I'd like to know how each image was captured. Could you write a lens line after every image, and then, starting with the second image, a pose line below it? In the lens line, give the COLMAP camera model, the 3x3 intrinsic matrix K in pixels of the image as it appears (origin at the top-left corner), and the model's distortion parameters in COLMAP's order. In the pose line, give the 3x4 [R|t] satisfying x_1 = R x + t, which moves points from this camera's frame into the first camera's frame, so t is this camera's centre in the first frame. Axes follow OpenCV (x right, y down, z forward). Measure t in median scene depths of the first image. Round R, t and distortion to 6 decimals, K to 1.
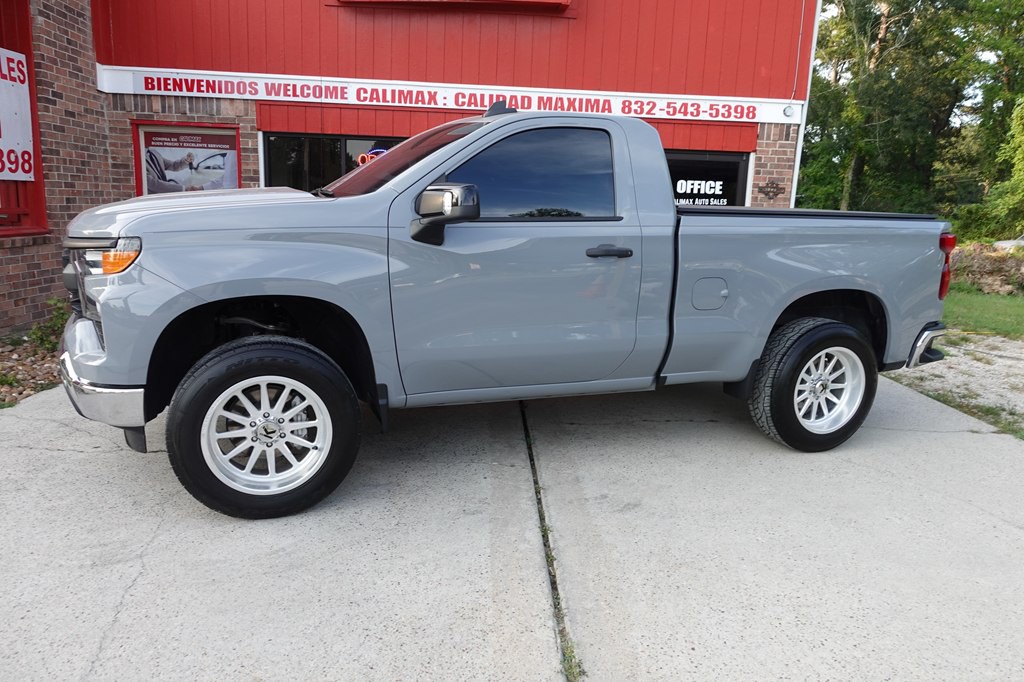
lens RADIAL K [[705.5, 0, 513.9], [0, 705.5, 341.3], [0, 0, 1]] dist [0.003177, 0.000382]
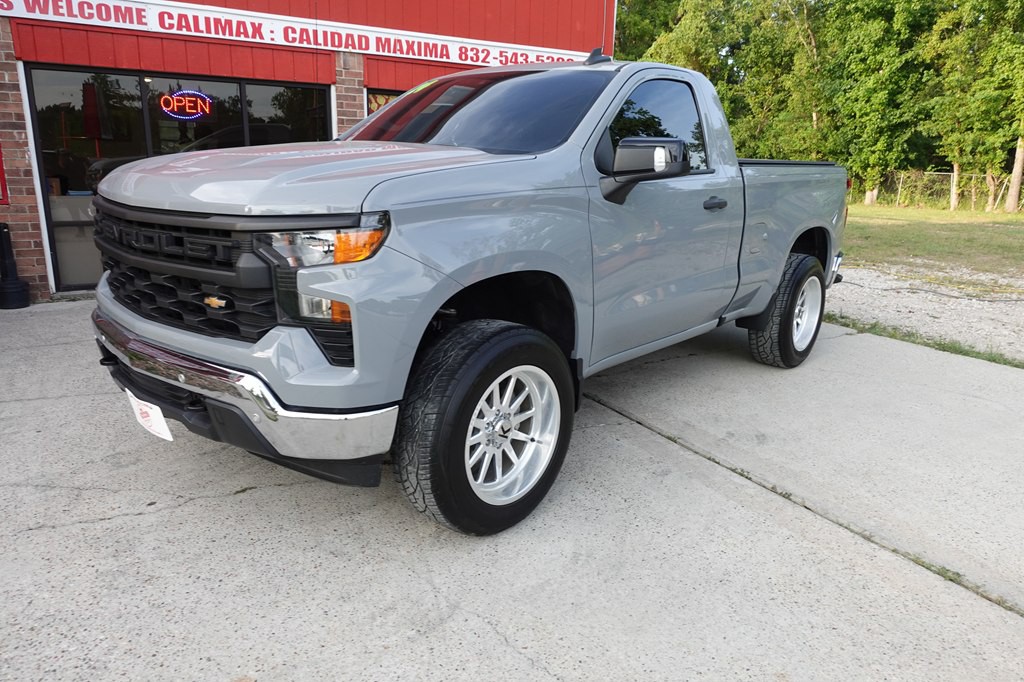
lens RADIAL K [[705.5, 0, 513.9], [0, 705.5, 341.3], [0, 0, 1]] dist [0.003177, 0.000382]
pose [[0.882375, -0.131643, 0.451758, -0.278049], [0.099716, 0.990576, 0.093891, -0.023603], [-0.459860, -0.037800, 0.887186, 0.090309]]
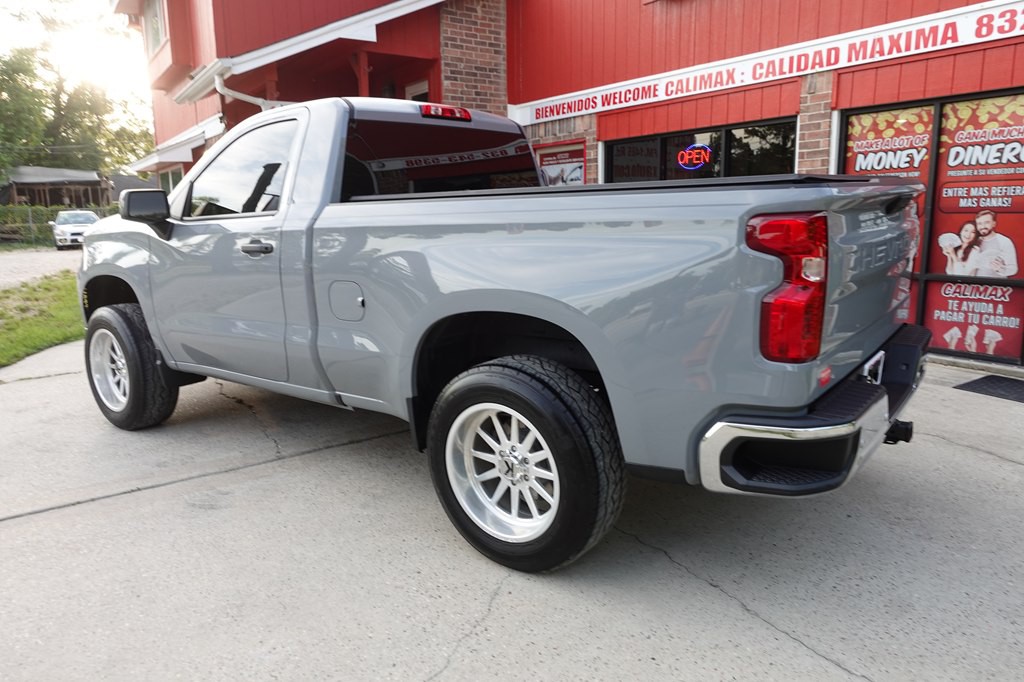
lens RADIAL K [[707.8, 0, 515.8], [0, 707.8, 343.0], [0, 0, 1]] dist [-0.008986, 0.003915]
pose [[0.523927, 0.112536, -0.844296, 0.509967], [-0.122670, 0.990869, 0.055950, -0.041922], [0.842884, 0.074256, 0.532948, 0.352963]]
